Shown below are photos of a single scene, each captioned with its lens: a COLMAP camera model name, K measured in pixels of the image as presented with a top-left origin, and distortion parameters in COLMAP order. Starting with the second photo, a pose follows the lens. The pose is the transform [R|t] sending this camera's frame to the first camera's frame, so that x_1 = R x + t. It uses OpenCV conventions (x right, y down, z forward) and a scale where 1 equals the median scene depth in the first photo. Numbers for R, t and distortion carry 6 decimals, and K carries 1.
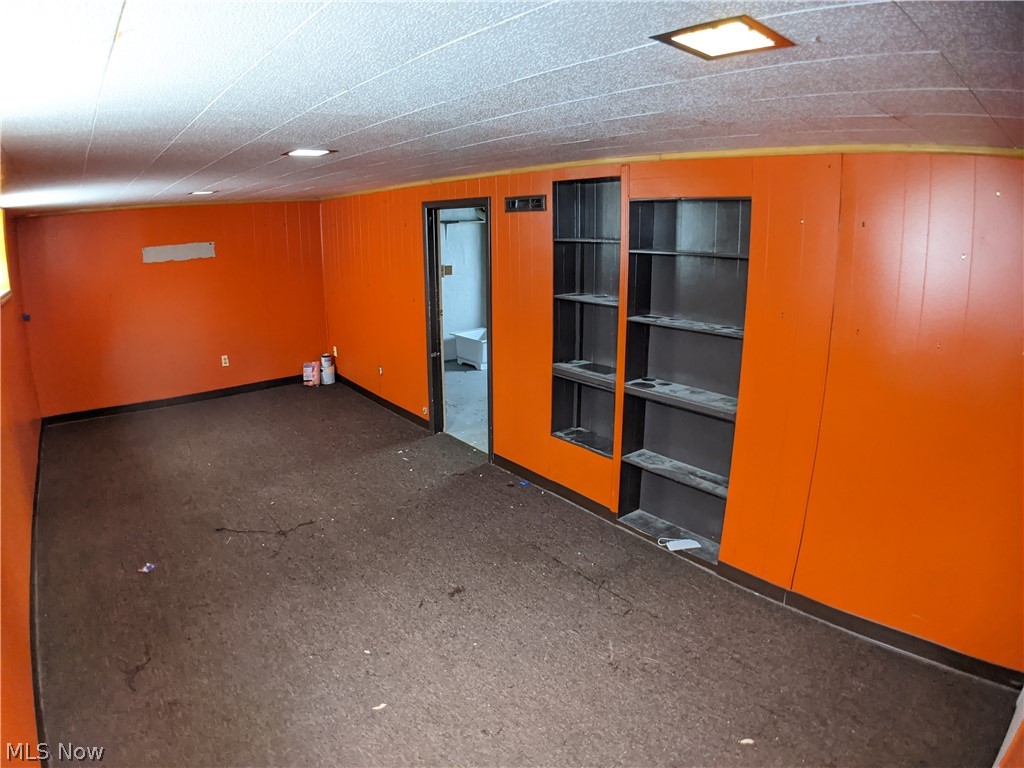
lens RADIAL K [[610.5, 0, 509.5], [0, 610.5, 381.4], [0, 0, 1]] dist [-0.203155, 0.030878]
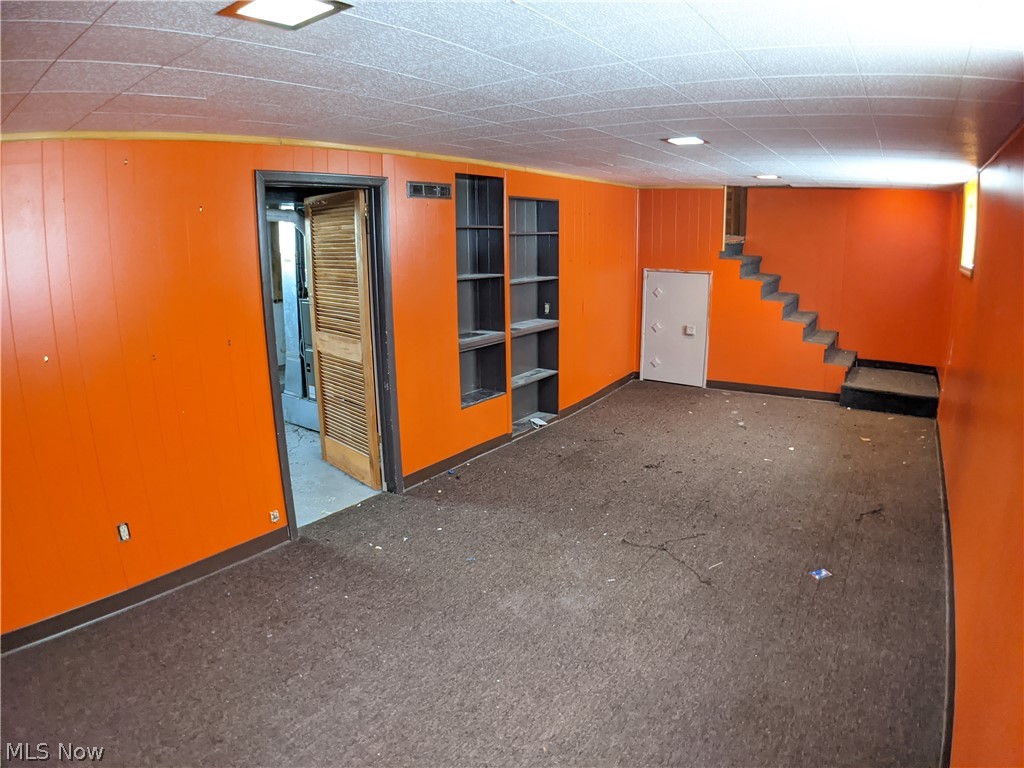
lens RADIAL K [[610.5, 0, 509.5], [0, 610.5, 381.4], [0, 0, 1]] dist [-0.203155, 0.030878]
pose [[-0.284426, -0.221325, 0.932801, -1.041101], [0.245525, 0.923721, 0.294035, -0.277758], [-0.926725, 0.312657, -0.208389, 1.248963]]
